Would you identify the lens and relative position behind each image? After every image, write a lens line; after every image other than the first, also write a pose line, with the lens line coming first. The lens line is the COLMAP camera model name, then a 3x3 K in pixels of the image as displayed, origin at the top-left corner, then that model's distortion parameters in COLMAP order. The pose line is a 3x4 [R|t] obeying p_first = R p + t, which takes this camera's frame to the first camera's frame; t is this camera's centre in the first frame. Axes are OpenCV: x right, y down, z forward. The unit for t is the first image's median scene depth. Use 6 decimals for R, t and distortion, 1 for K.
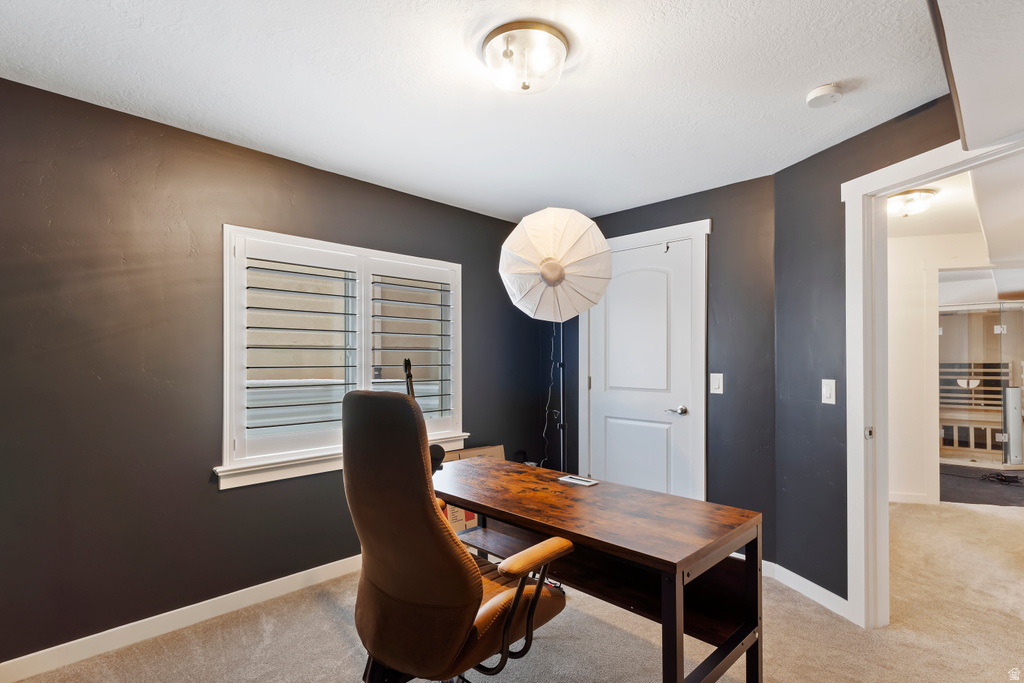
lens RADIAL K [[490.8, 0, 516.4], [0, 490.8, 343.1], [0, 0, 1]] dist [0.004061, 0.000656]
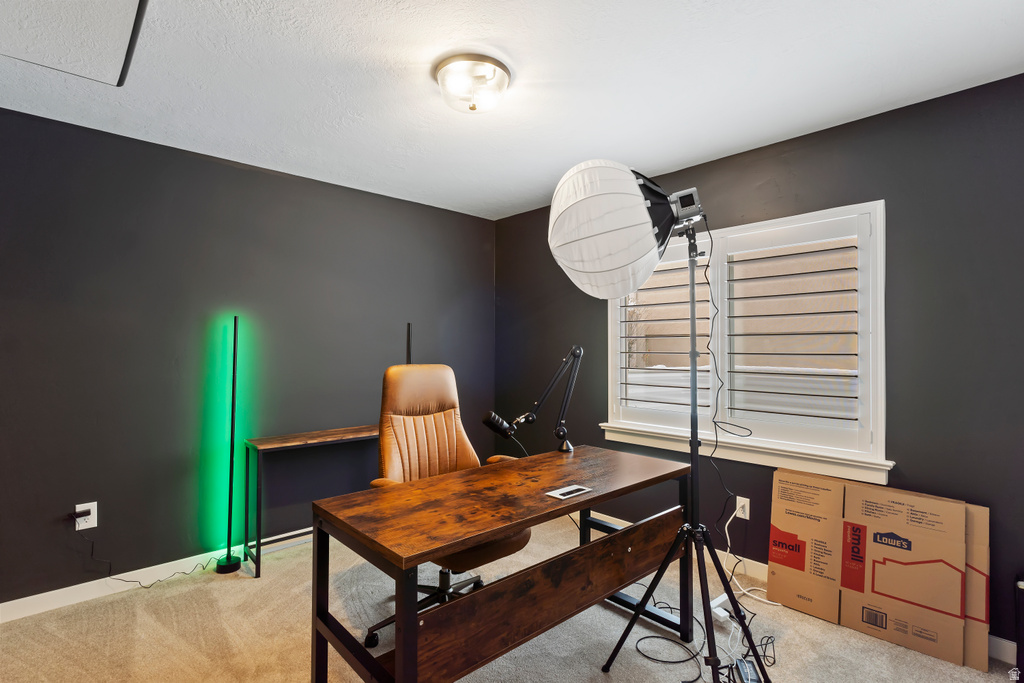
lens RADIAL K [[490.8, 0, 516.4], [0, 490.8, 343.1], [0, 0, 1]] dist [0.004061, 0.000656]
pose [[-0.031370, -0.008615, -0.999471, 0.973517], [0.035319, 0.999329, -0.009722, 0.032943], [0.998884, -0.035605, -0.031045, 0.955625]]
